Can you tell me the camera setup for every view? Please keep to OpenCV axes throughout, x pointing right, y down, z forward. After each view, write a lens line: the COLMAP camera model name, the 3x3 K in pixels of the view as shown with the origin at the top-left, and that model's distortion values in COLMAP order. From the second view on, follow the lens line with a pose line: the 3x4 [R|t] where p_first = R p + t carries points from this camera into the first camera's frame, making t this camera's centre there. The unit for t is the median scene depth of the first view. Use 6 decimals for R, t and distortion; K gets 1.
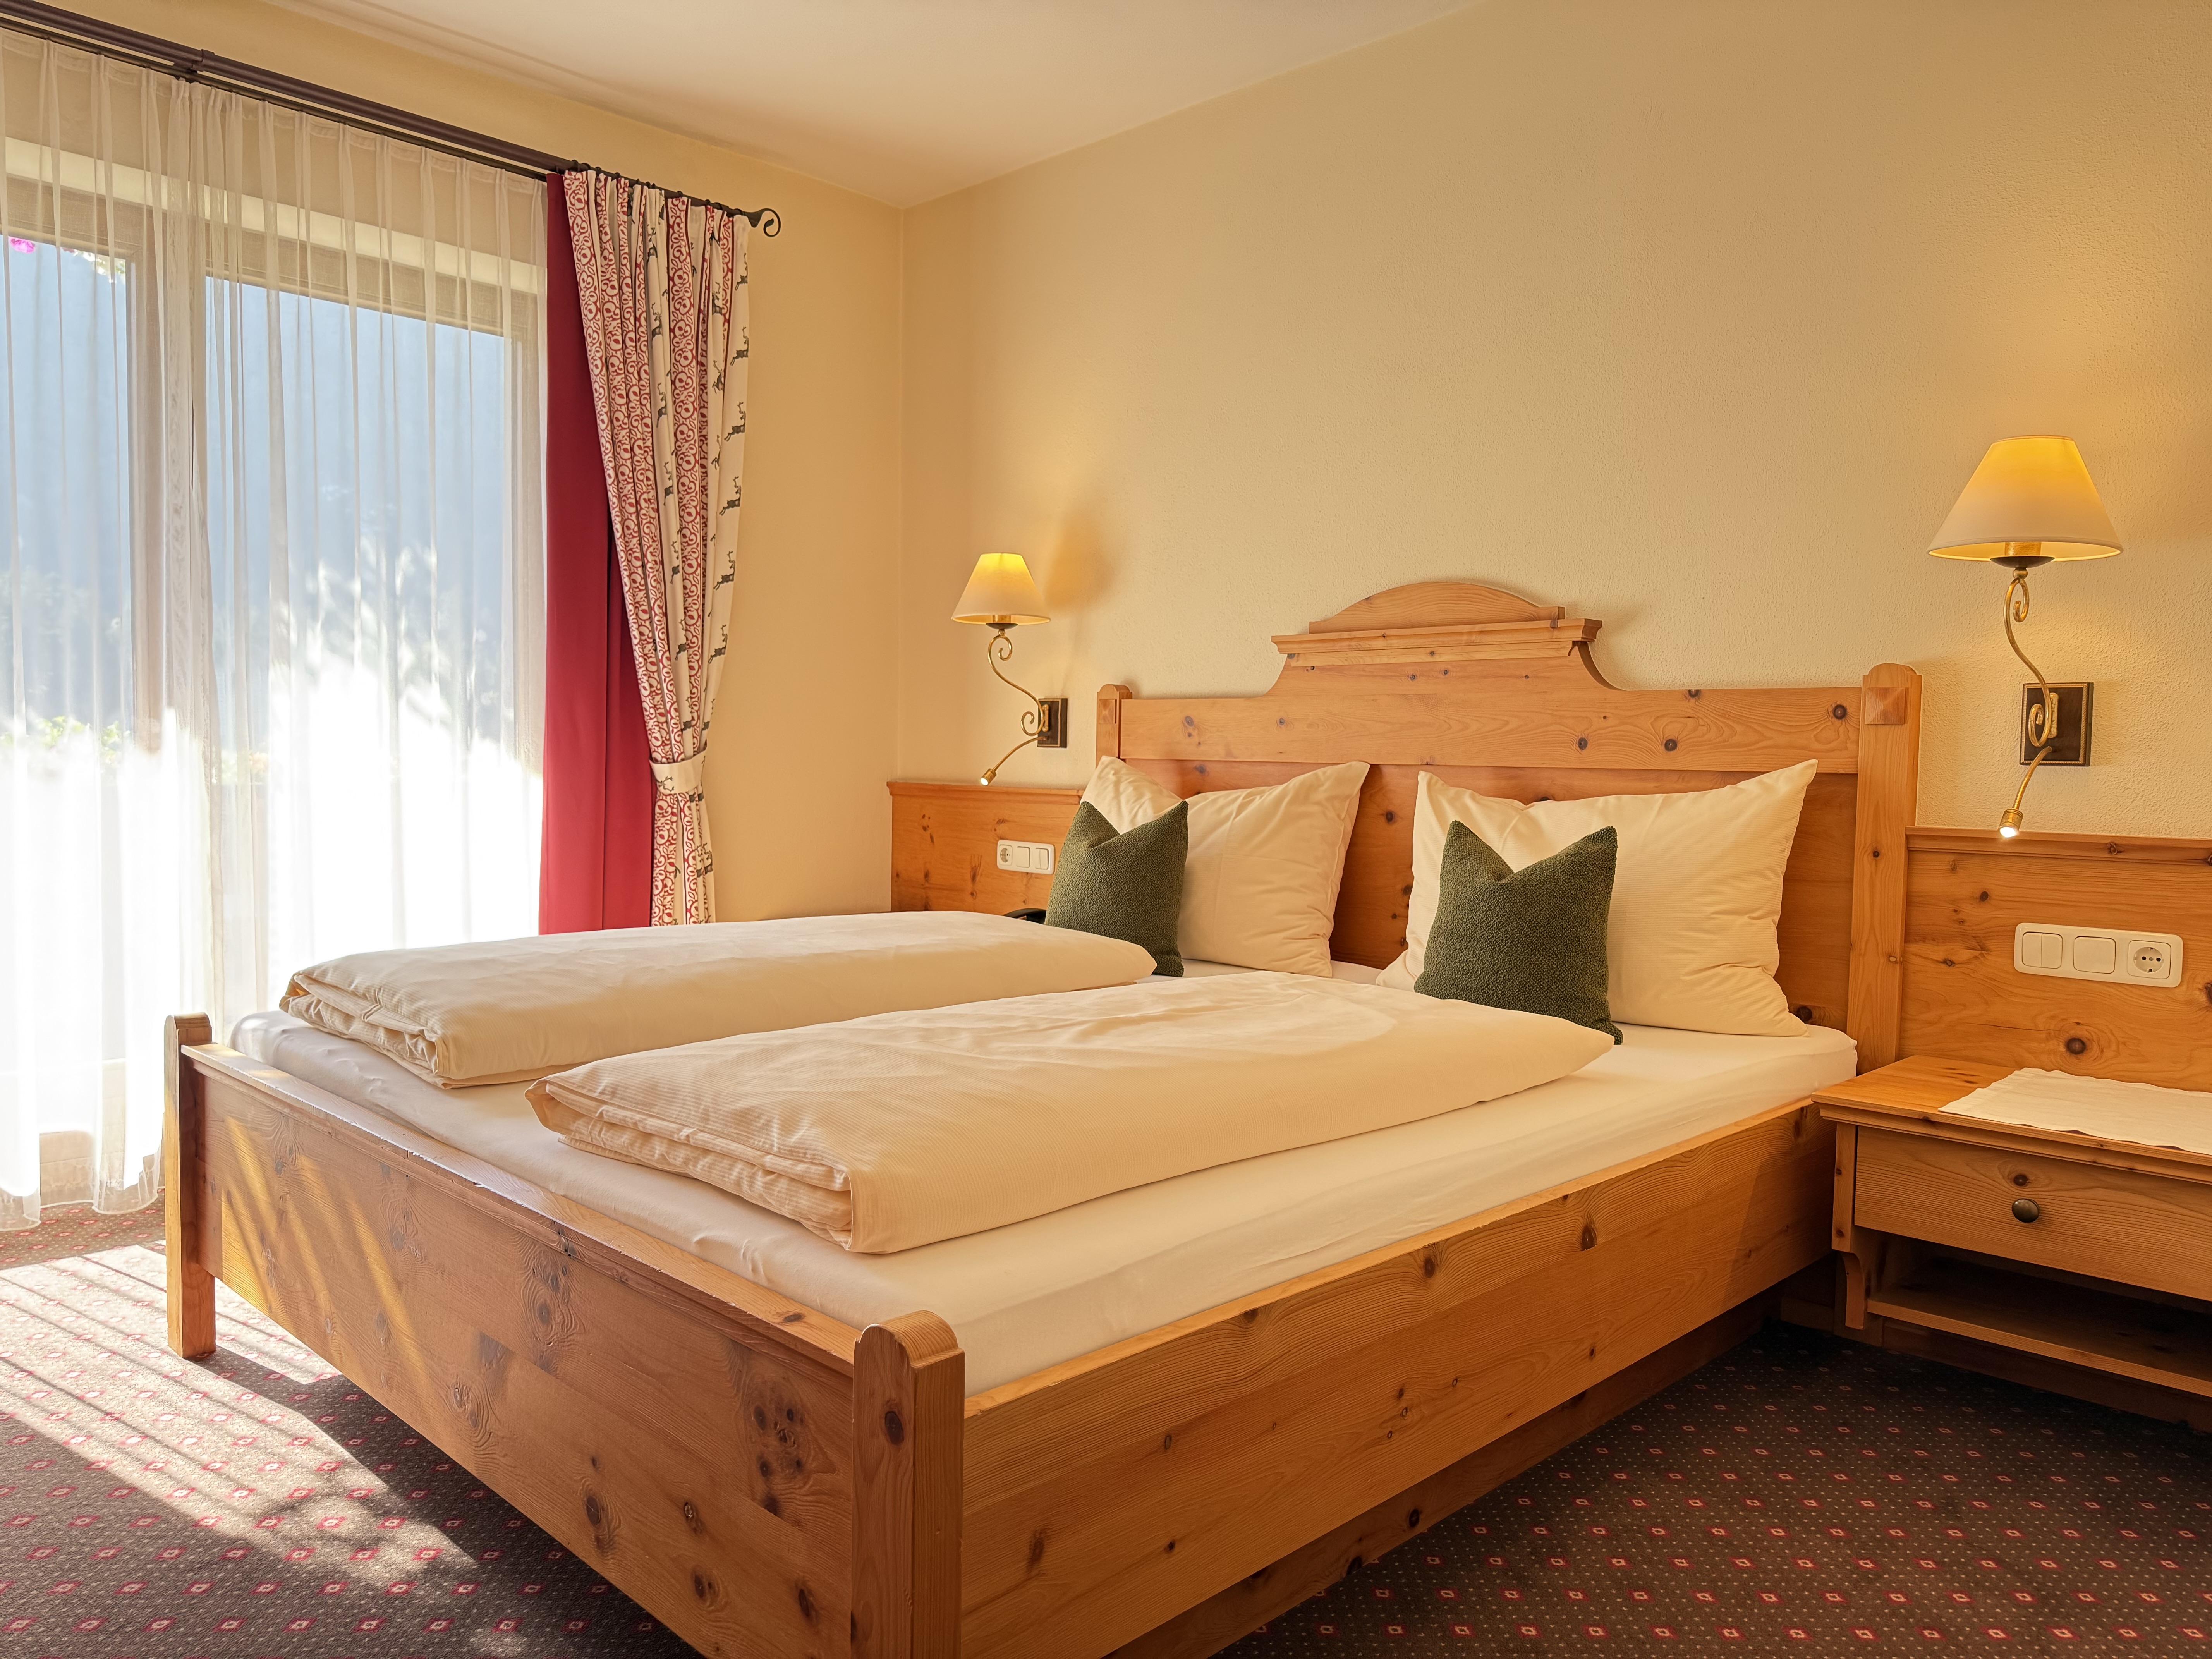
lens RADIAL K [[1575.6, 0, 1100.2], [0, 1575.6, 826.1], [0, 0, 1]] dist [0.135567, -0.209743]
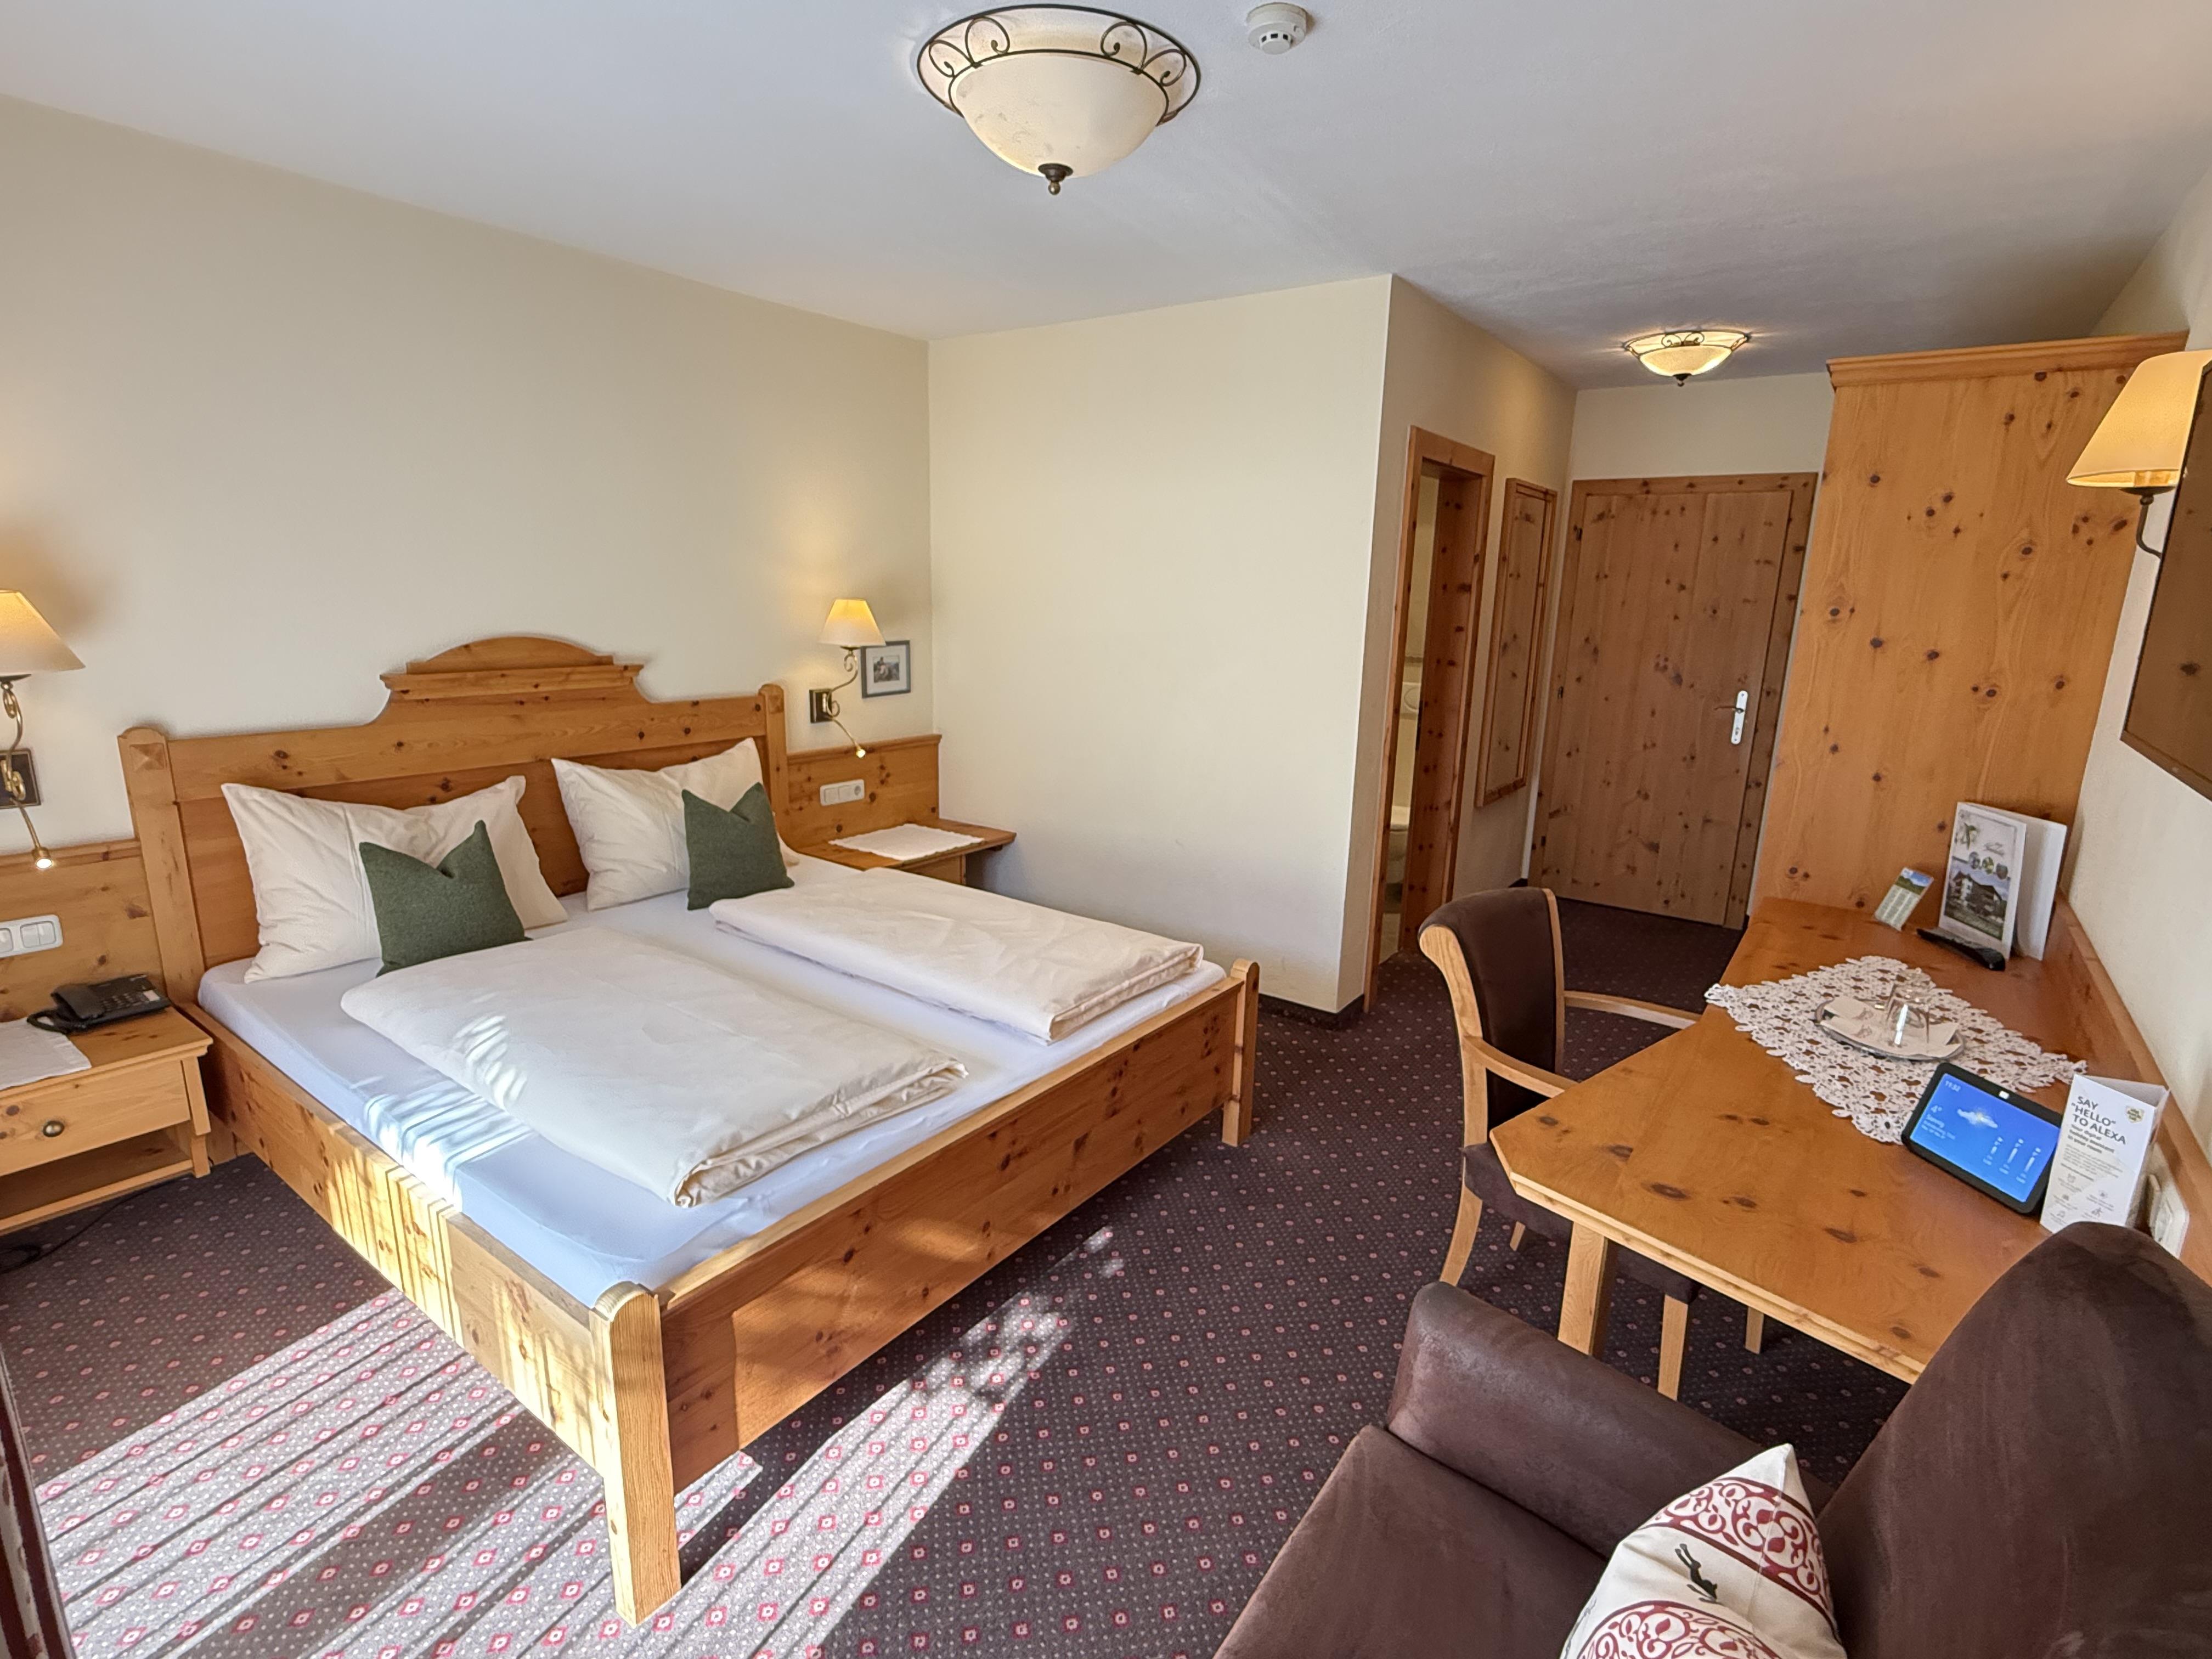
lens RADIAL K [[1081.6, 0, 1106.0], [0, 1081.6, 829.5], [0, 0, 1]] dist [0.000230, 0.000021]
pose [[-0.154645, -0.235787, 0.959421, -1.000232], [0.022885, 0.969988, 0.242073, -0.241666], [-0.987705, 0.059392, -0.144608, 0.715466]]
